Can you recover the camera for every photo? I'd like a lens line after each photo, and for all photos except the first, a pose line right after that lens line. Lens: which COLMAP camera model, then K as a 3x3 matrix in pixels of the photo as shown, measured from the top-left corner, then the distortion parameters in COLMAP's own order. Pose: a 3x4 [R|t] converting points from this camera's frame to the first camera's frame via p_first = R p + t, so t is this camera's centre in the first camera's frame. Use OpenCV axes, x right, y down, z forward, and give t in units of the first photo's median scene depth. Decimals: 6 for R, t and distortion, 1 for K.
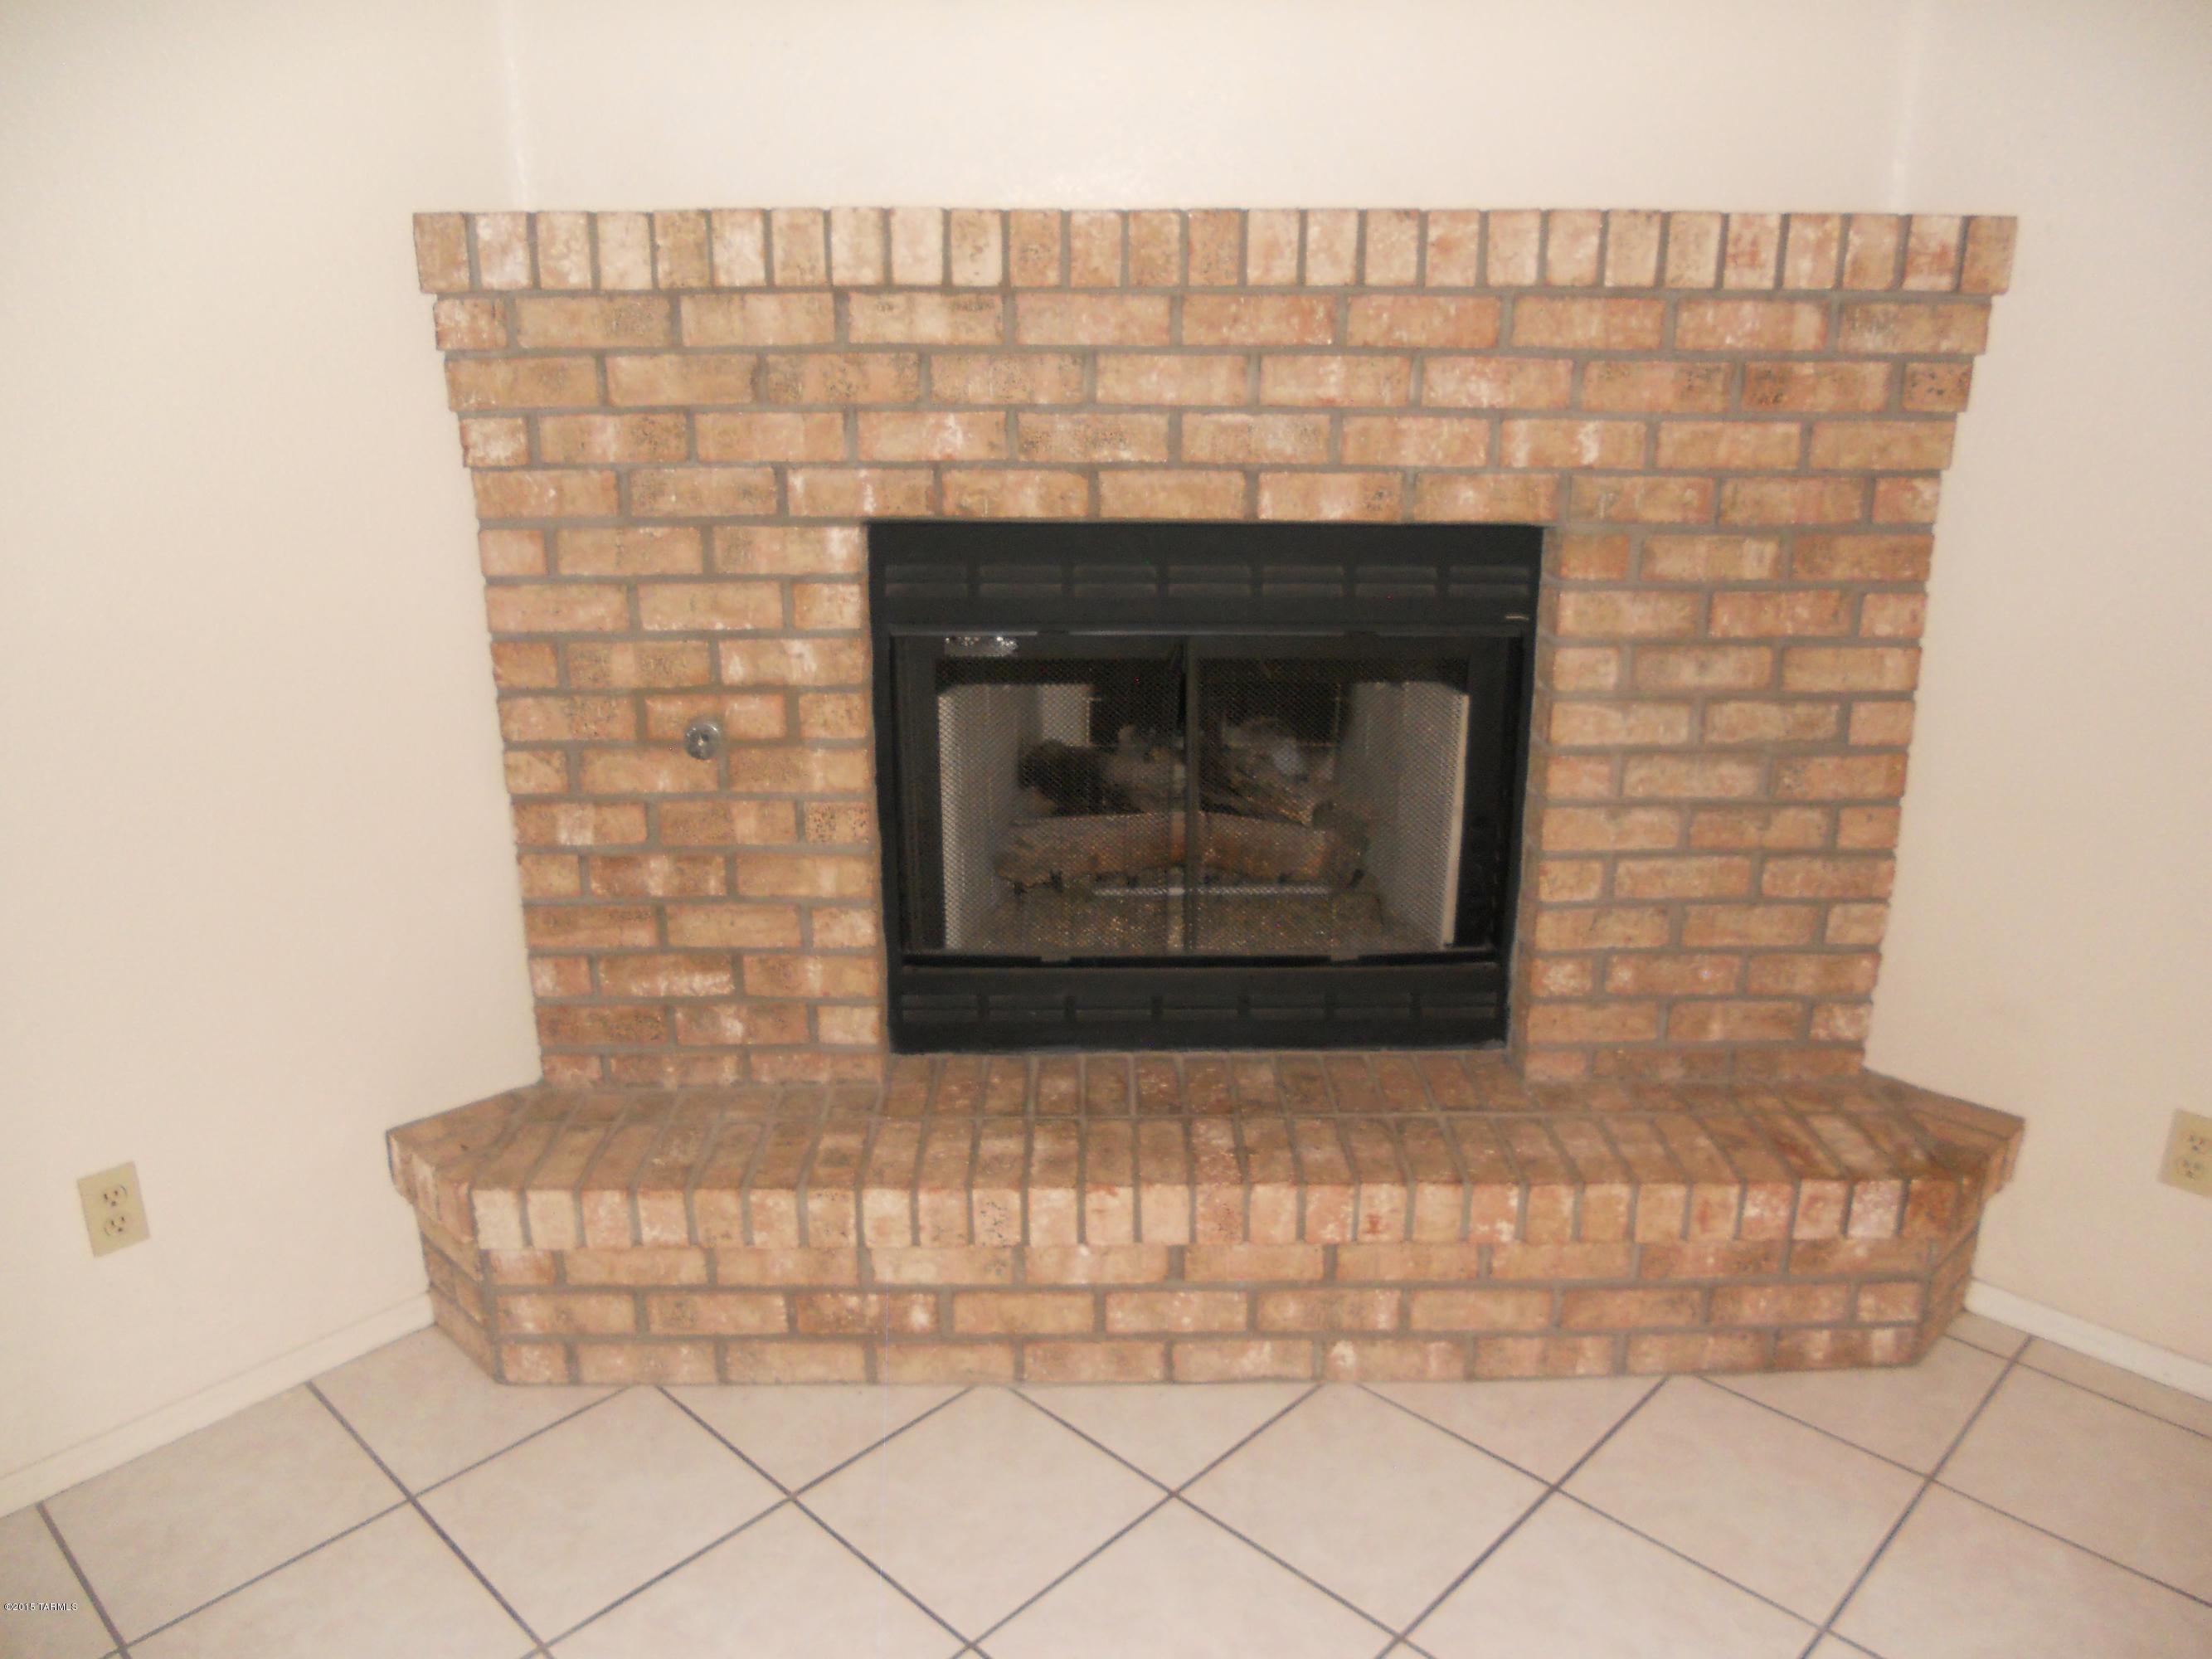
lens RADIAL K [[1774.2, 0, 1109.4], [0, 1774.2, 901.4], [0, 0, 1]] dist [-0.041216, -0.003803]
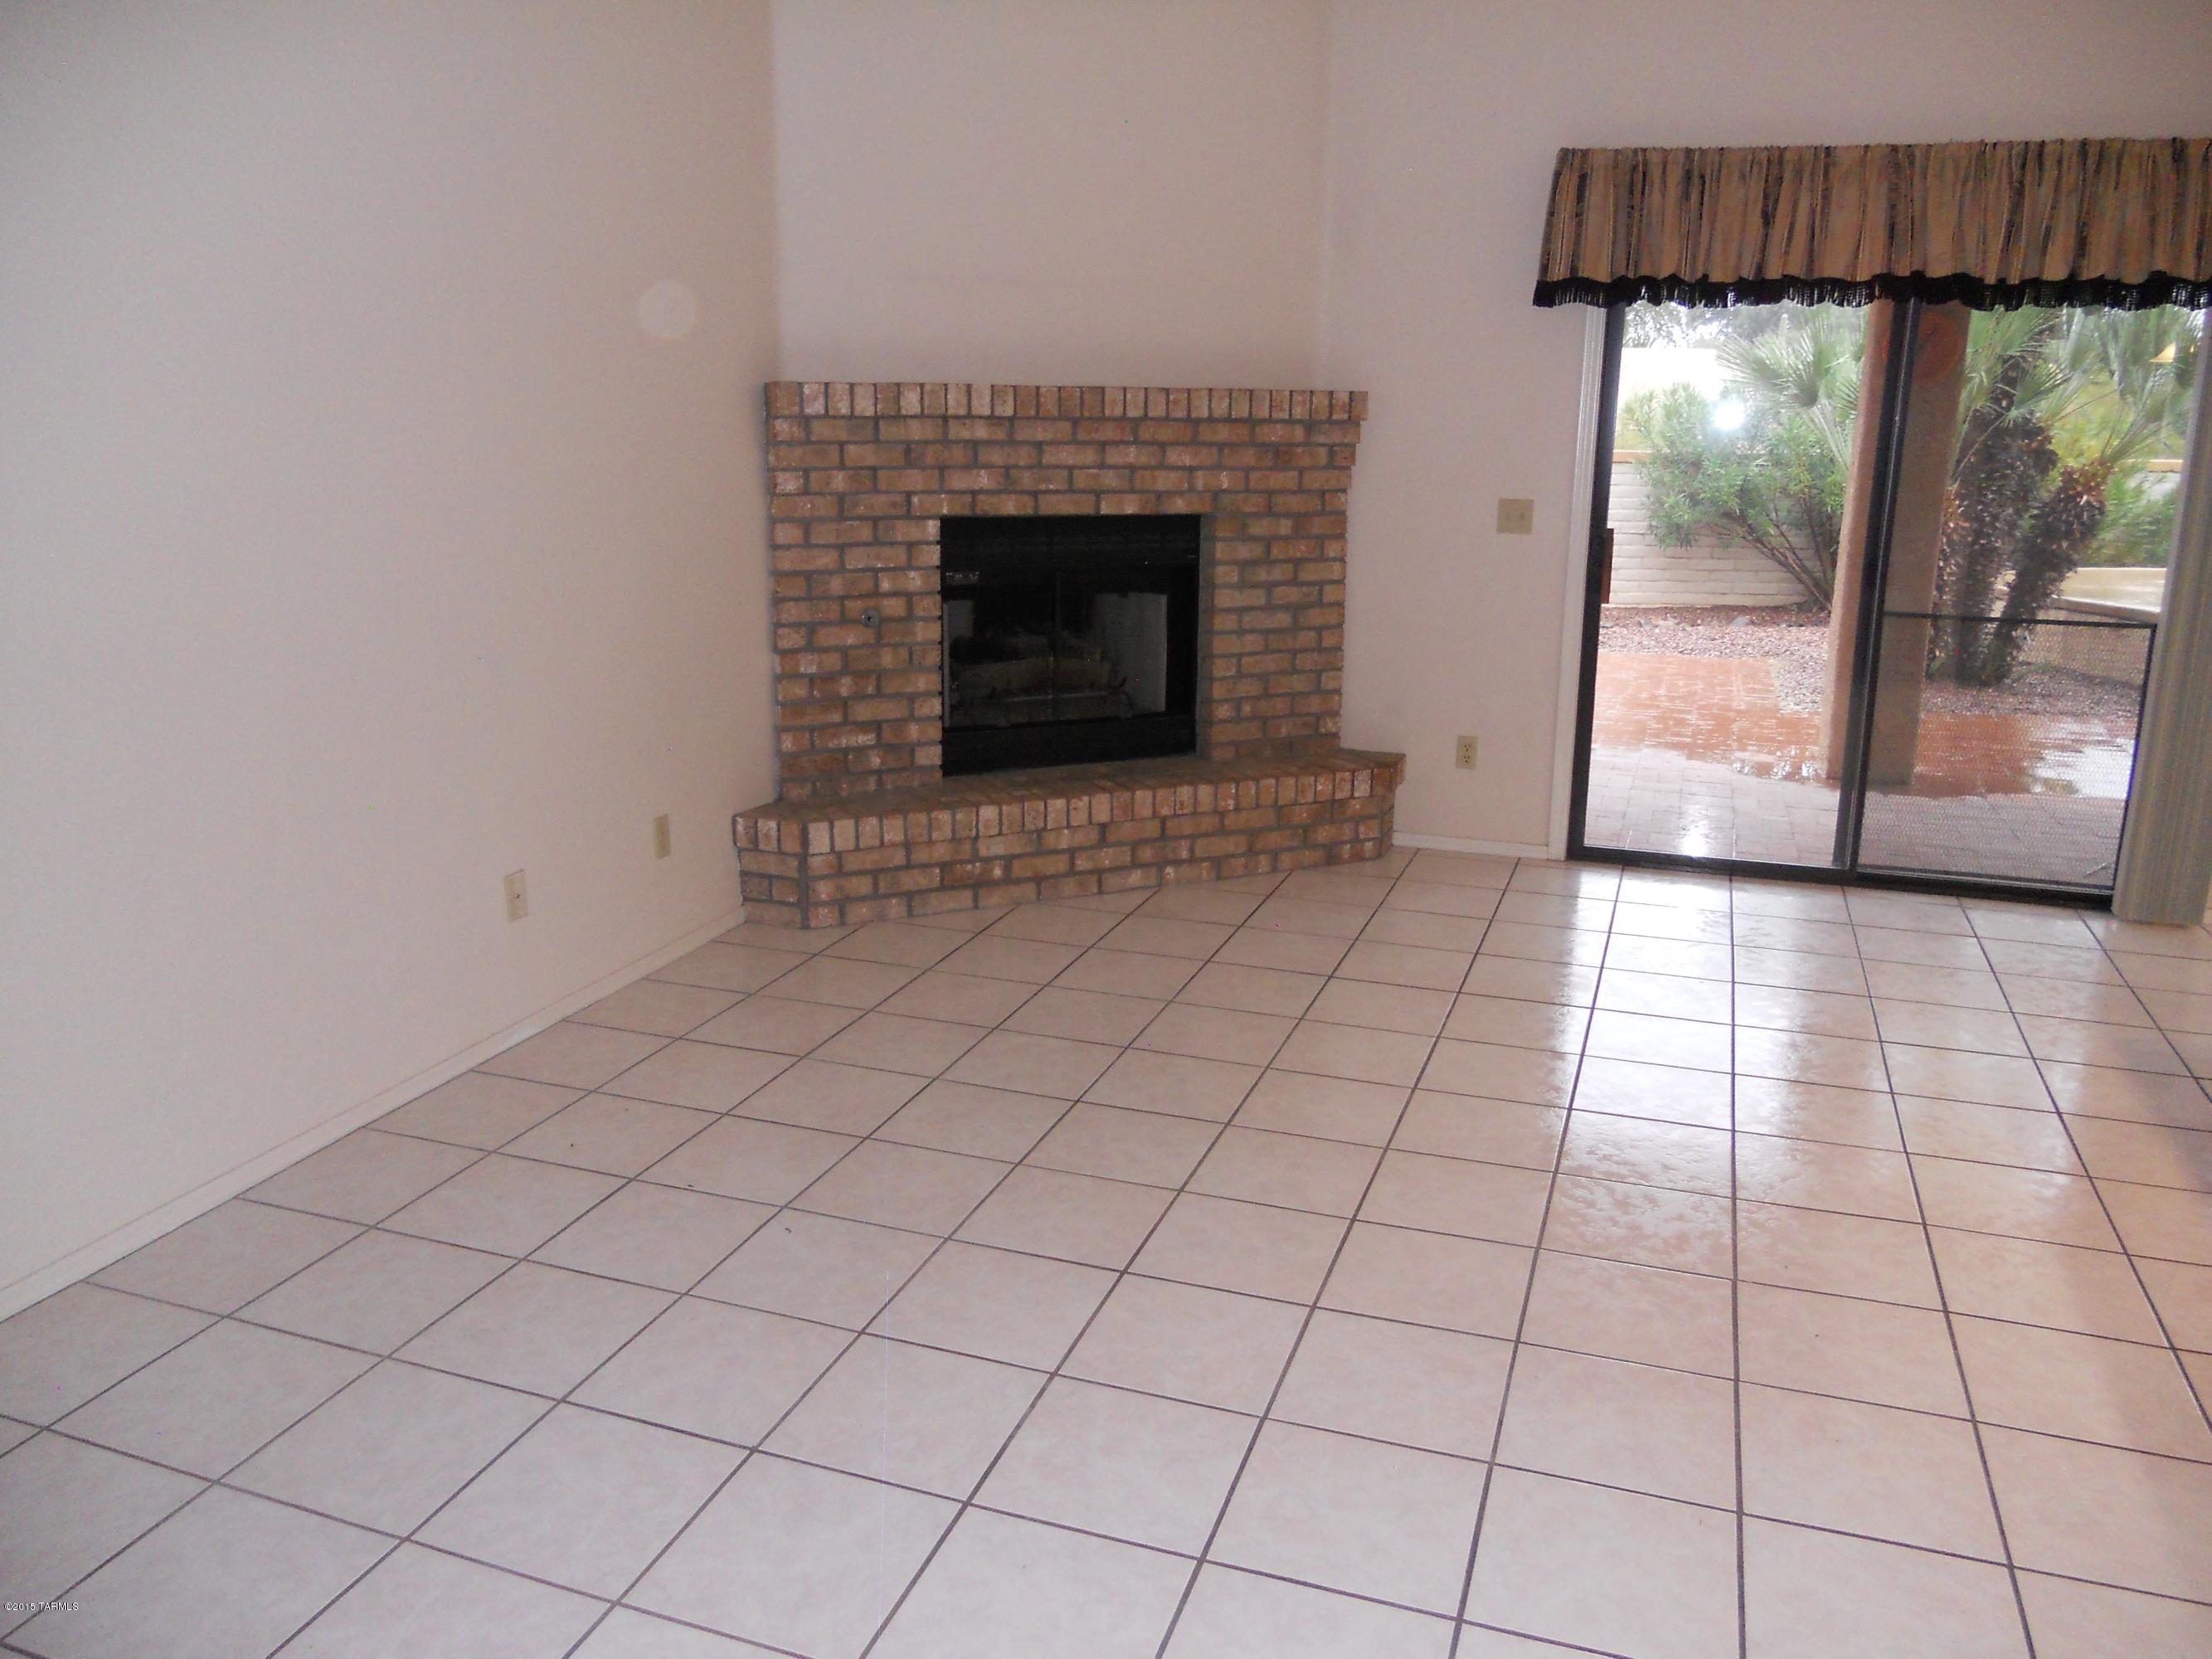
lens RADIAL K [[1686.9, 0, 1106.0], [0, 1686.9, 829.5], [0, 0, 1]] dist [-0.026443, -0.000280]
pose [[0.908678, -0.090686, 0.407529, -0.840225], [0.126439, 0.990059, -0.061611, 0.331133], [-0.397891, 0.107512, 0.911111, -0.977929]]
